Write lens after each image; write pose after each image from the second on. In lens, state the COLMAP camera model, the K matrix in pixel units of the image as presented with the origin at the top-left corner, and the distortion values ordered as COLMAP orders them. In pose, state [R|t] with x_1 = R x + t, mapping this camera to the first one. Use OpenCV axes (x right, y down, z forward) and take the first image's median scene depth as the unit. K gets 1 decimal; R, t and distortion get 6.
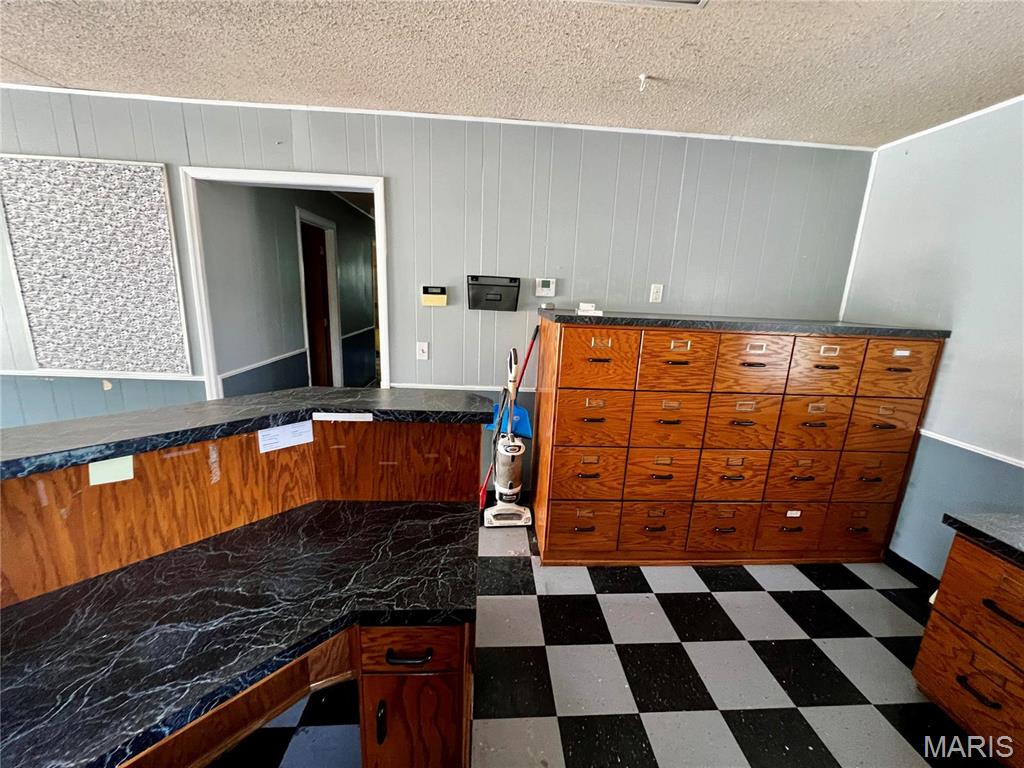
lens RADIAL K [[408.8, 0, 511.5], [0, 408.8, 385.2], [0, 0, 1]] dist [-0.000475, -0.001036]
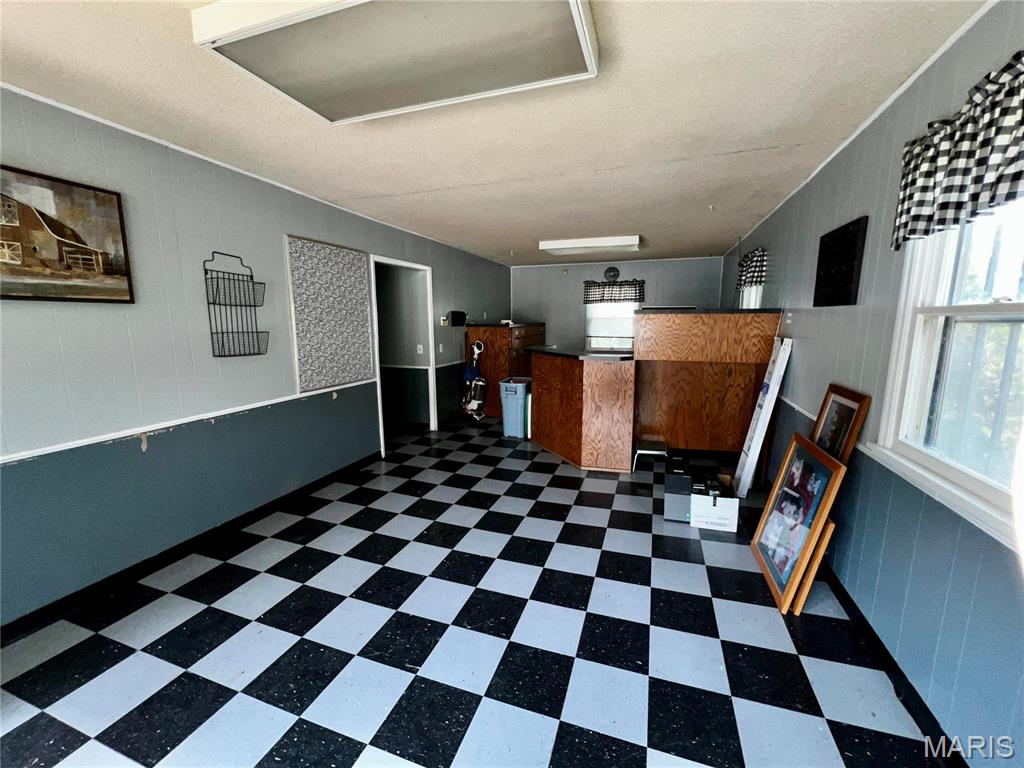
lens RADIAL K [[415.9, 0, 507.6], [0, 415.9, 382.2], [0, 0, 1]] dist [0.002136, 0.000304]
pose [[0.389023, -0.185154, 0.902430, -2.081233], [0.220496, 0.969835, 0.103931, -0.062969], [-0.894451, 0.158551, 0.418114, -0.146644]]
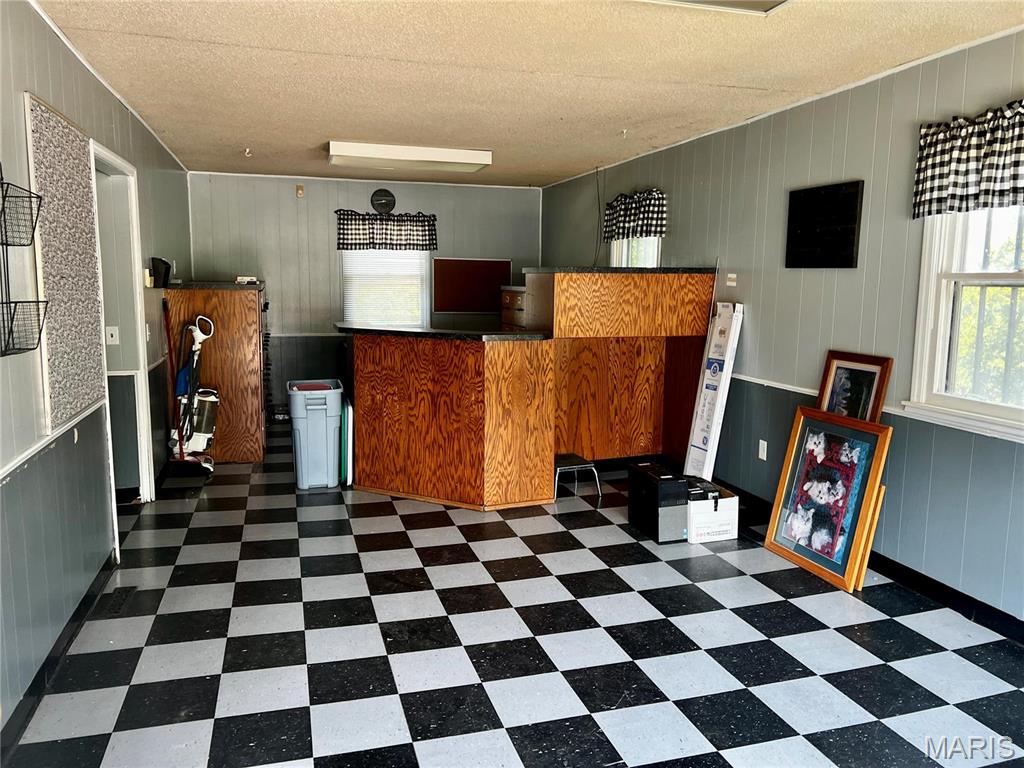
lens RADIAL K [[772.9, 0, 512.7], [0, 772.9, 385.4], [0, 0, 1]] dist [0.028723, -0.013134]
pose [[-0.229311, -0.183082, 0.955980, -2.381593], [0.191645, 0.954433, 0.228756, -0.233327], [-0.954300, 0.235665, -0.183775, 0.542454]]
